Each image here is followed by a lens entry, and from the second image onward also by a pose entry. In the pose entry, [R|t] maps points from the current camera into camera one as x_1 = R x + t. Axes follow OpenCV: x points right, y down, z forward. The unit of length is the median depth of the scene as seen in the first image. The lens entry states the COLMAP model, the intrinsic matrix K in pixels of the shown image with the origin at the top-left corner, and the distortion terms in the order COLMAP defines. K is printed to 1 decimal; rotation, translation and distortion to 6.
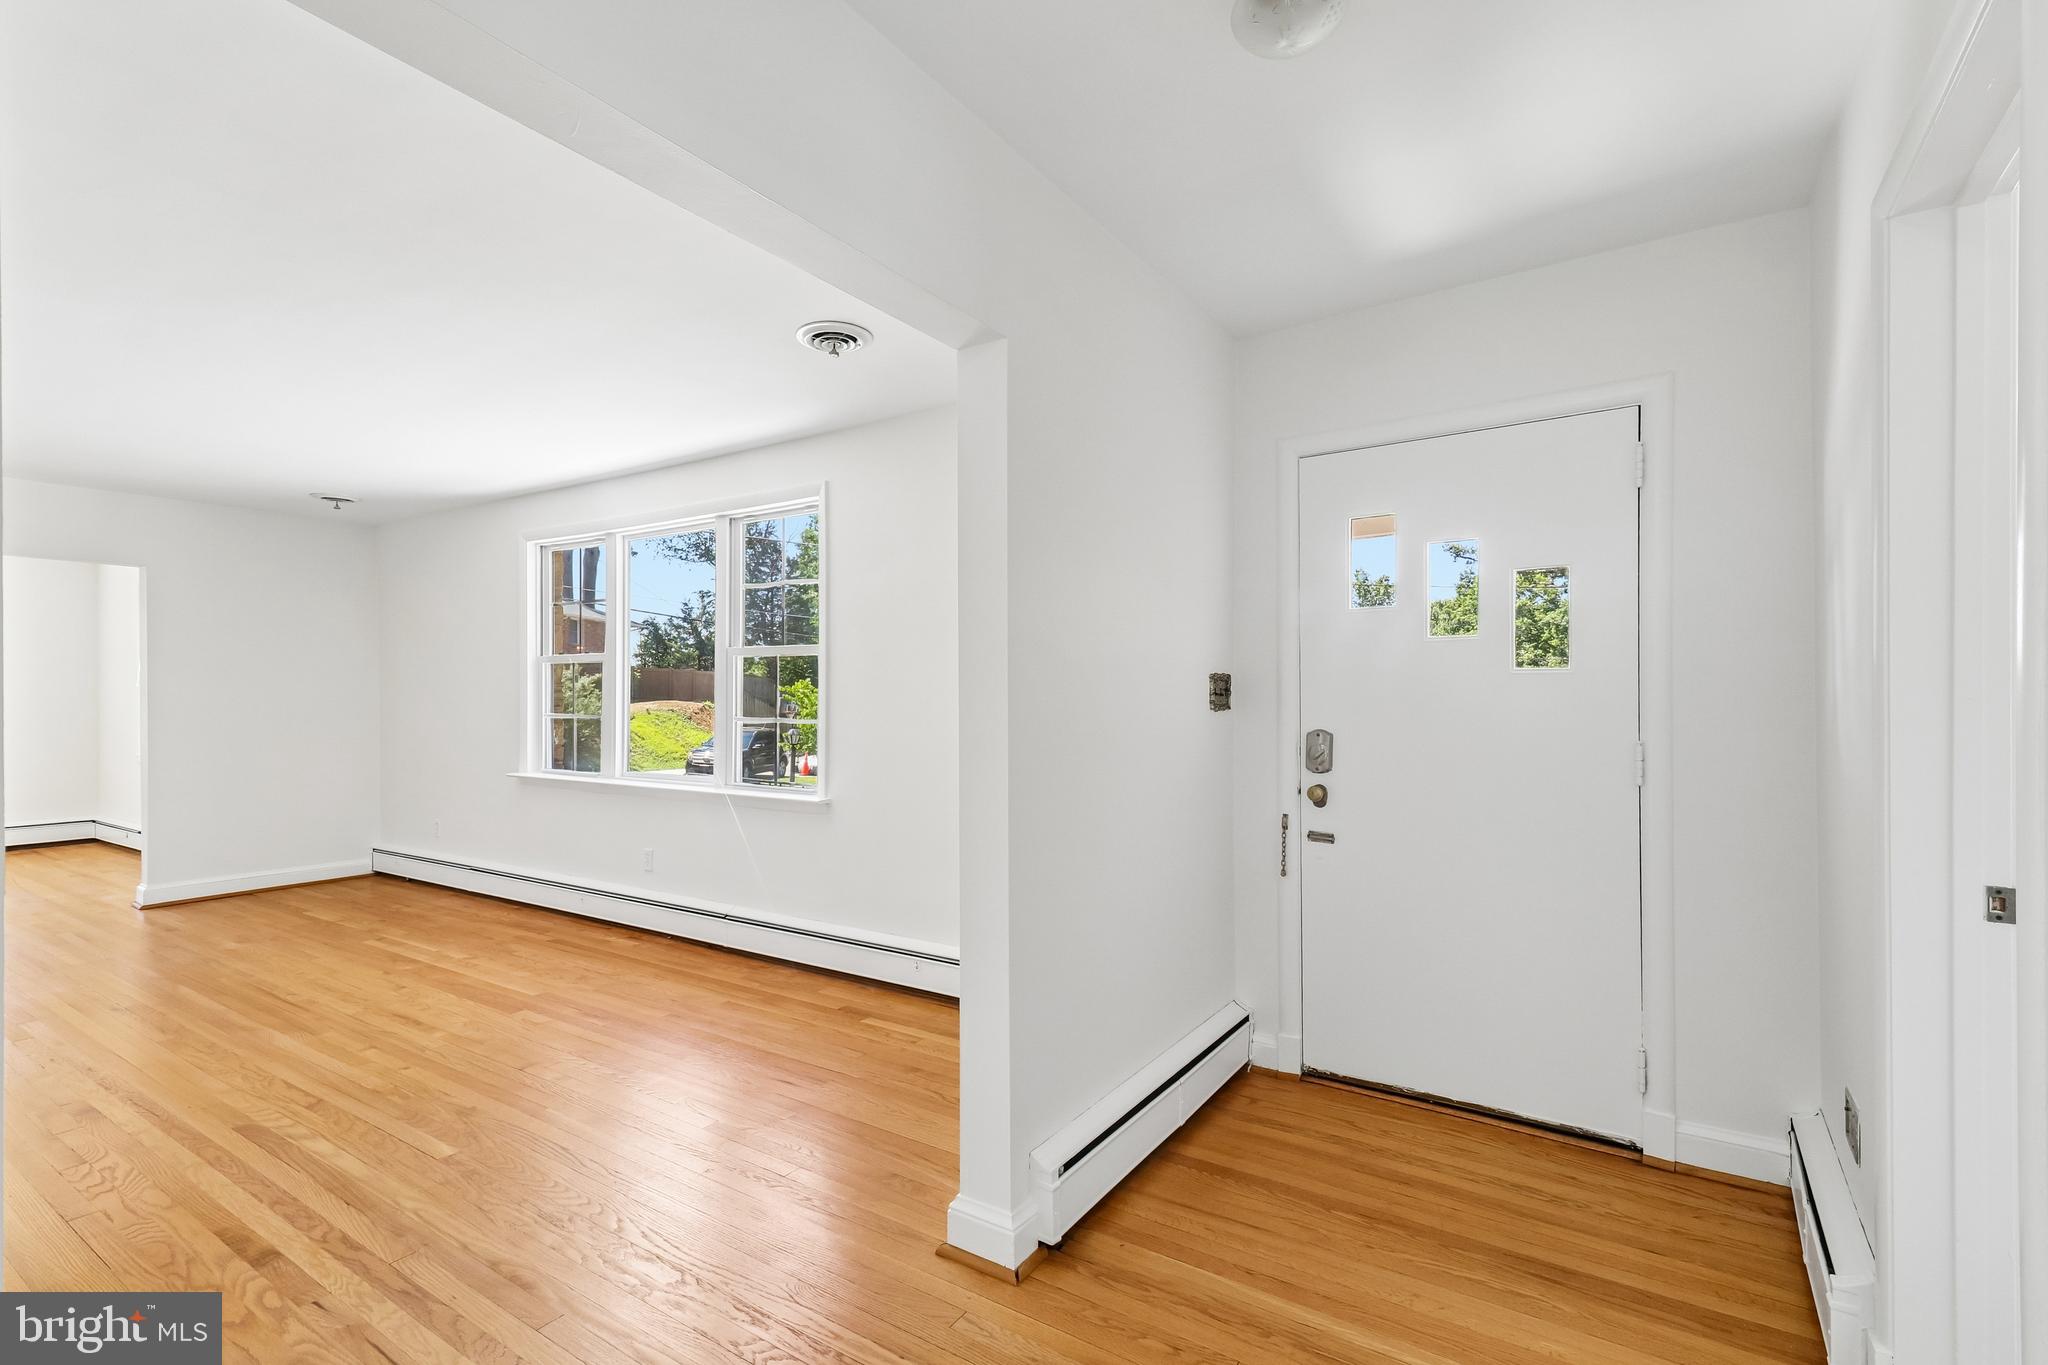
lens RADIAL K [[936.1, 0, 1014.3], [0, 936.1, 695.6], [0, 0, 1]] dist [0.029177, -0.013789]
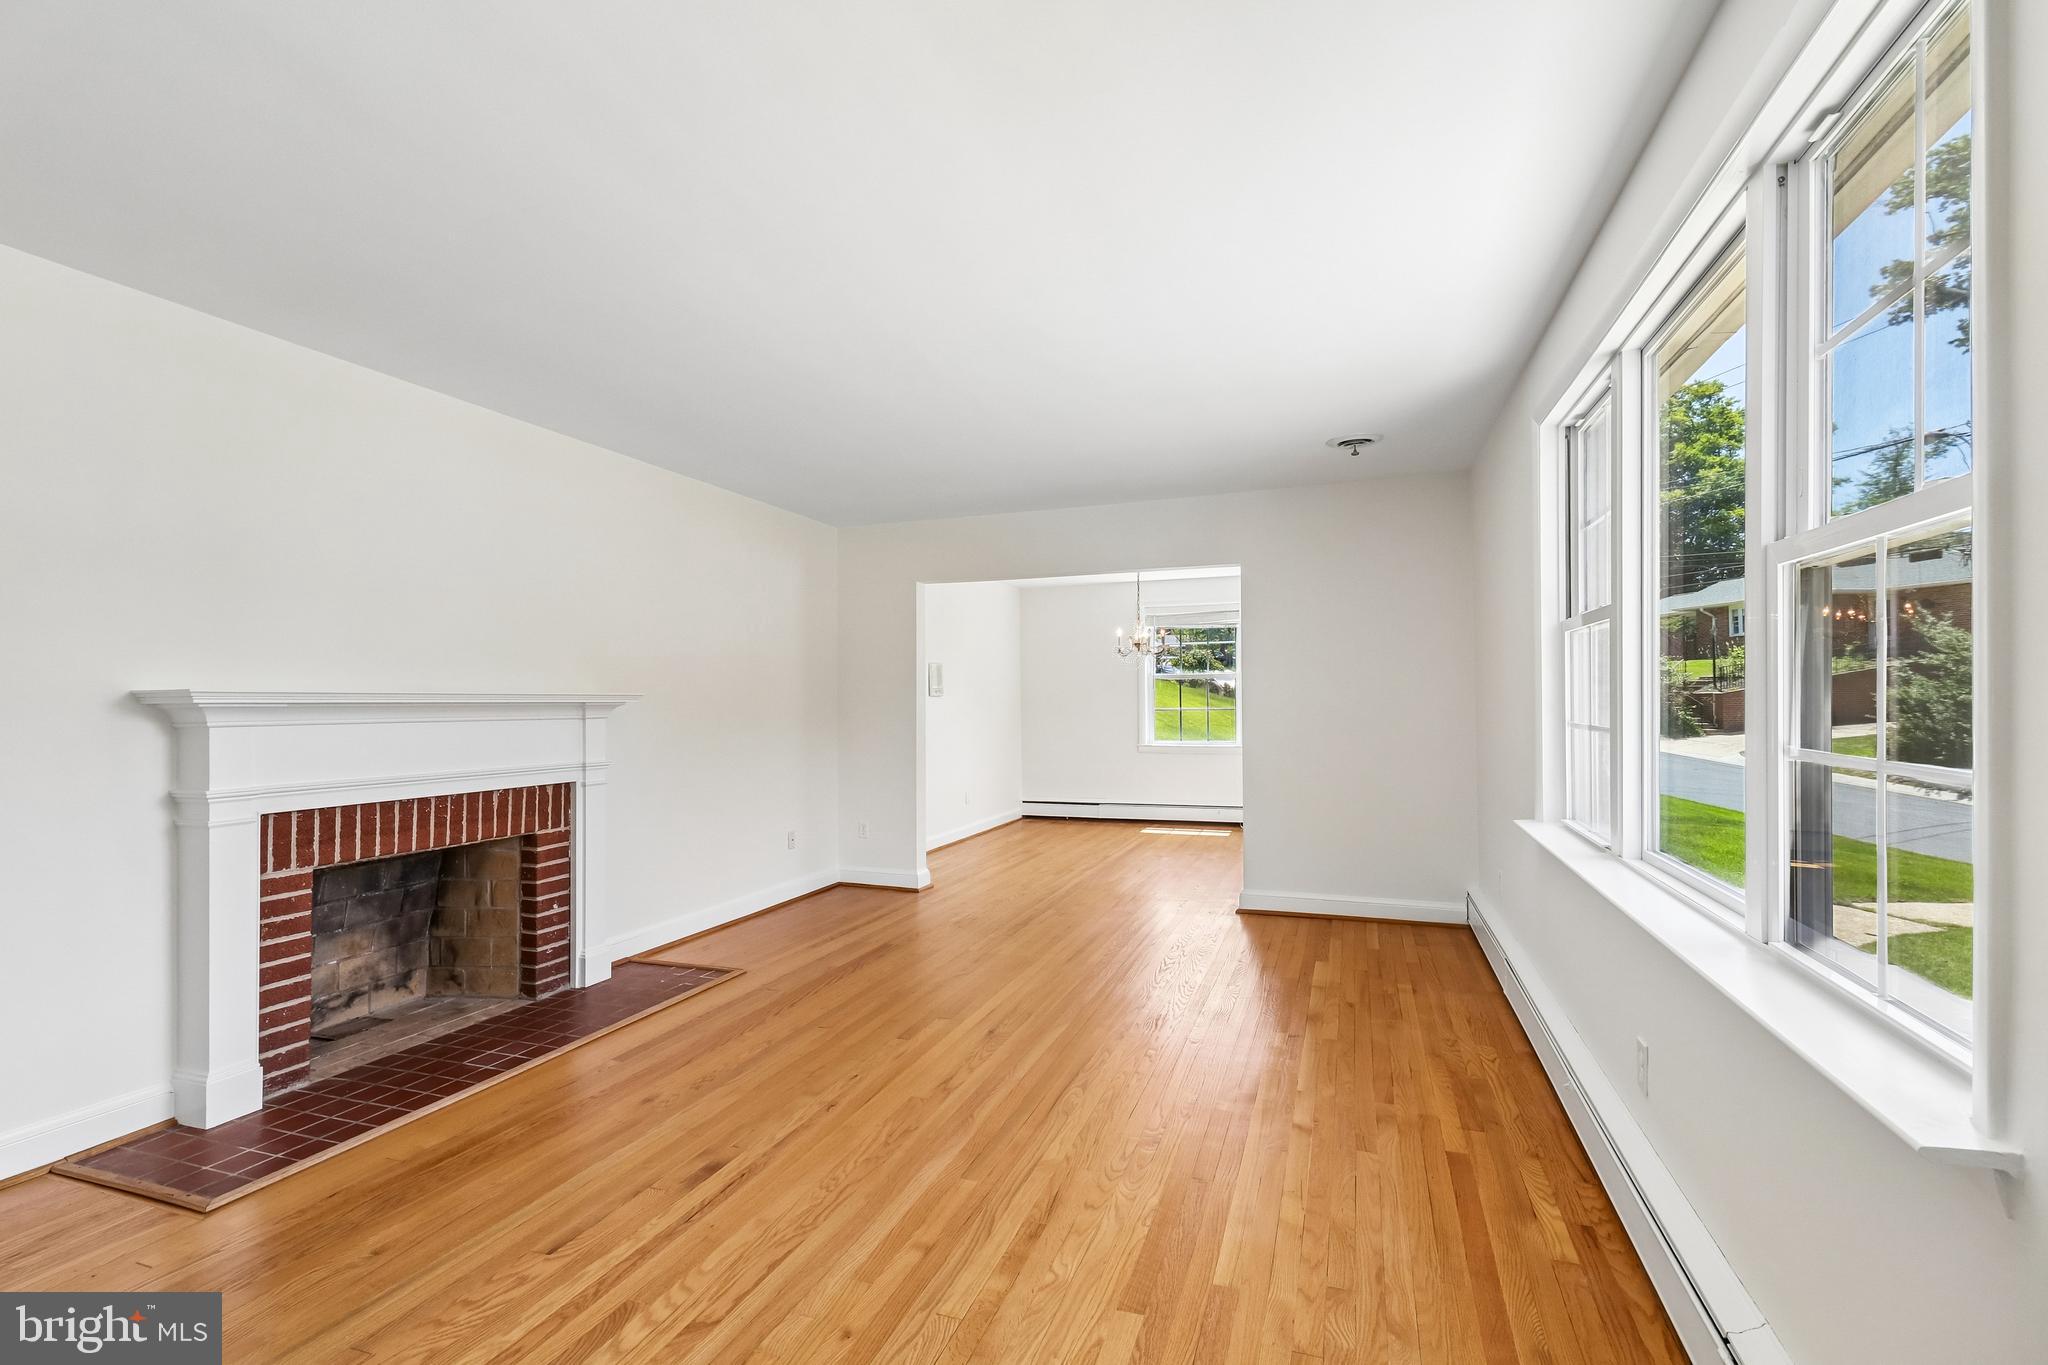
lens RADIAL K [[936.1, 0, 1014.3], [0, 936.1, 695.6], [0, 0, 1]] dist [0.029177, -0.013789]
pose [[0.237470, -0.005662, -0.971378, -0.038920], [0.009711, 0.999947, -0.003455, 0.002749], [0.971346, -0.008612, 0.237512, 0.744170]]
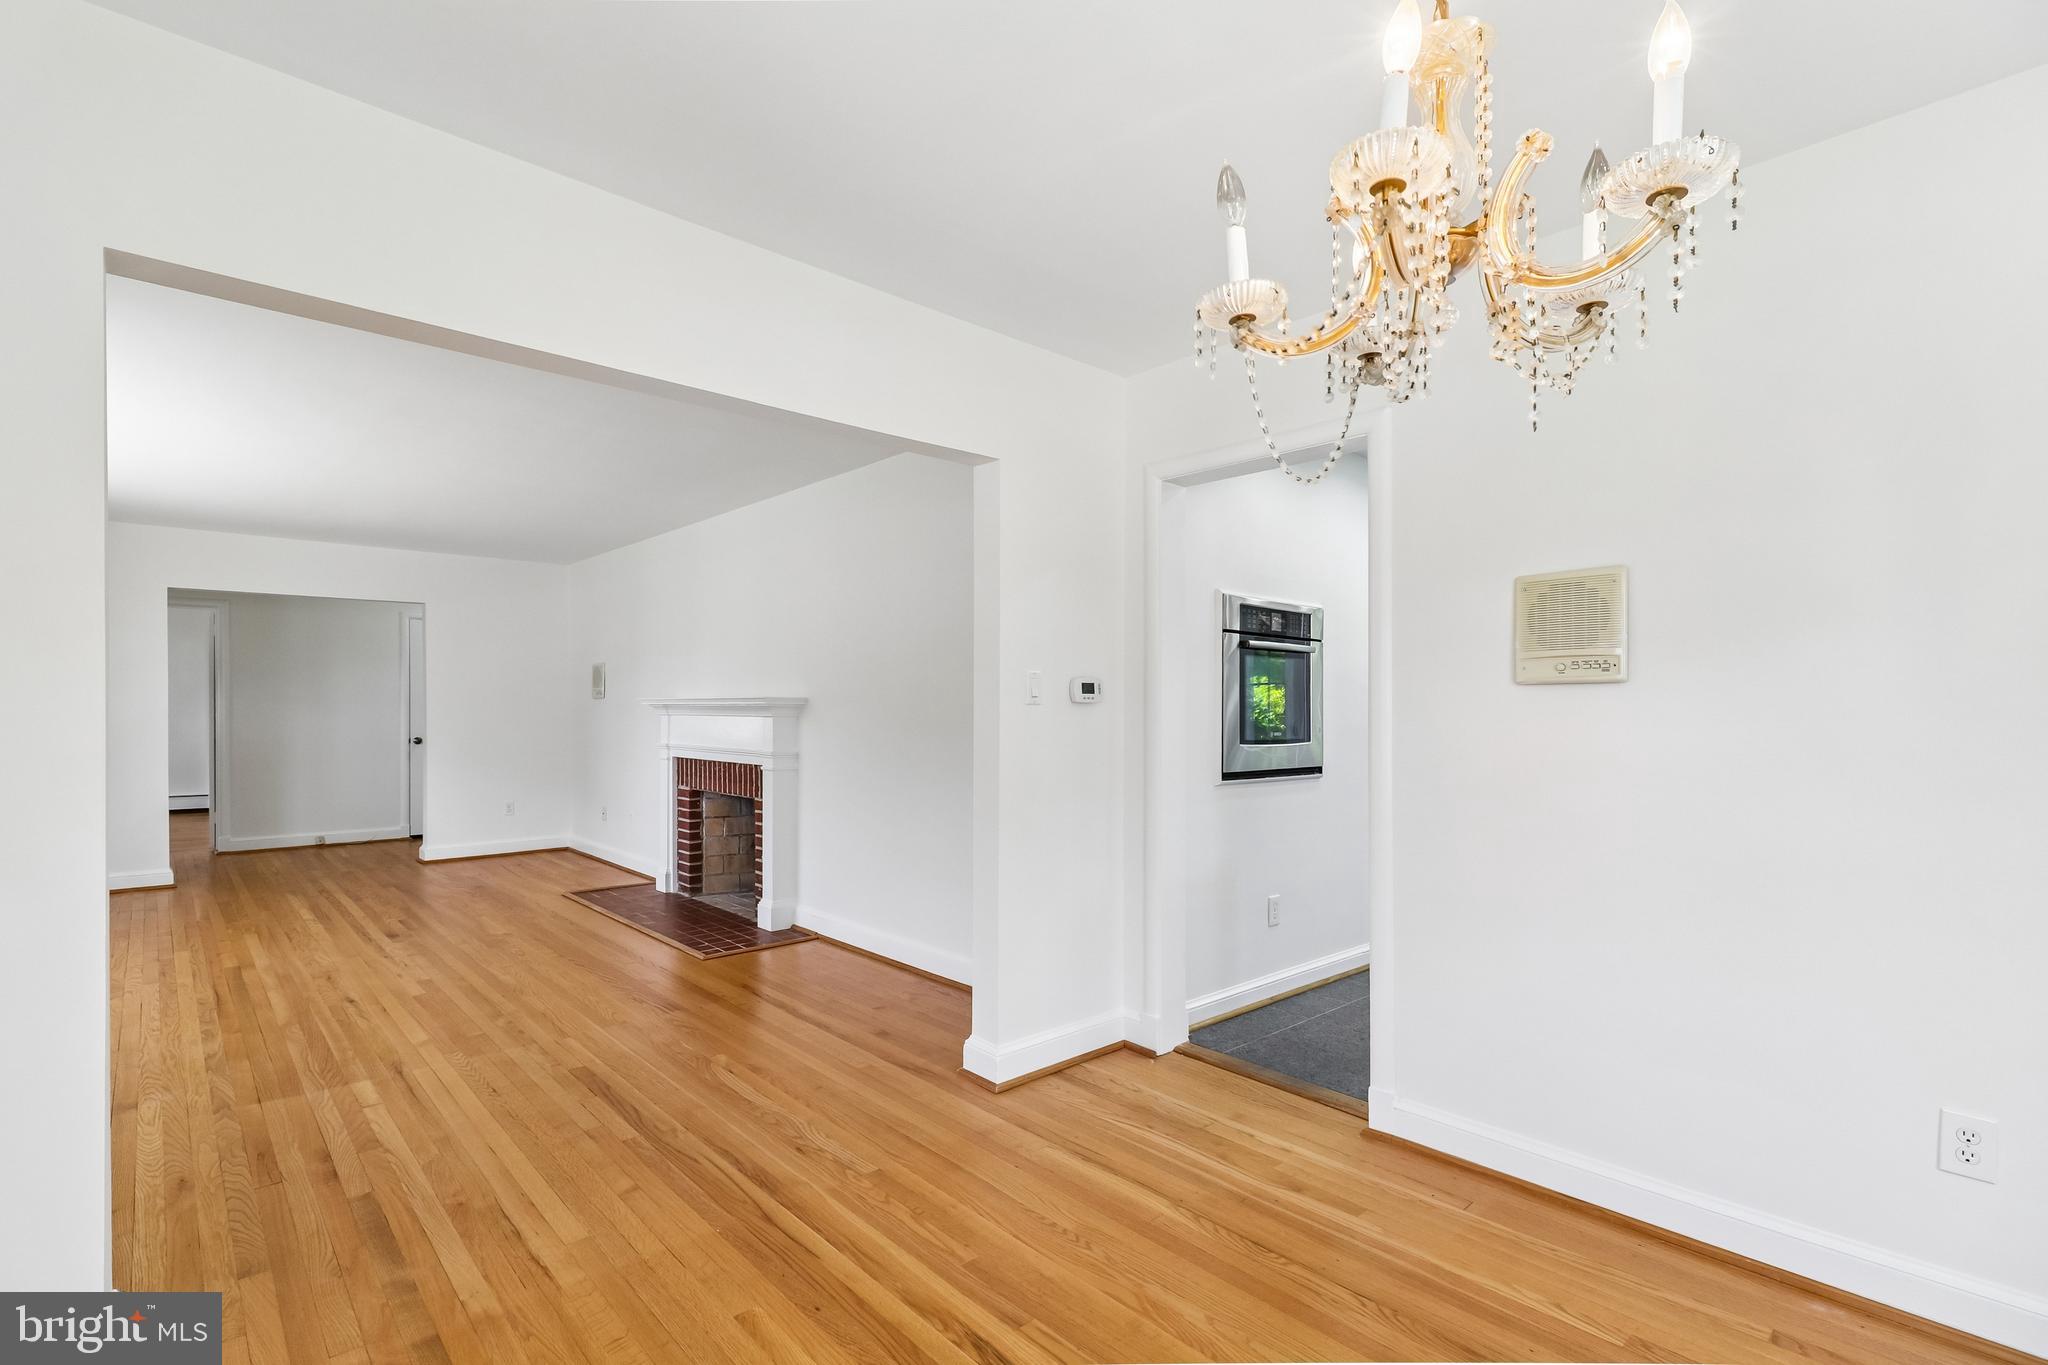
lens RADIAL K [[939.4, 0, 1010.7], [0, 939.4, 716.0], [0, 0, 1]] dist [0.016137, -0.013157]
pose [[-0.970307, -0.002386, 0.241864, -1.744574], [-0.001728, 0.999994, 0.002933, 0.013873], [-0.241869, 0.002428, -0.970306, 1.683821]]
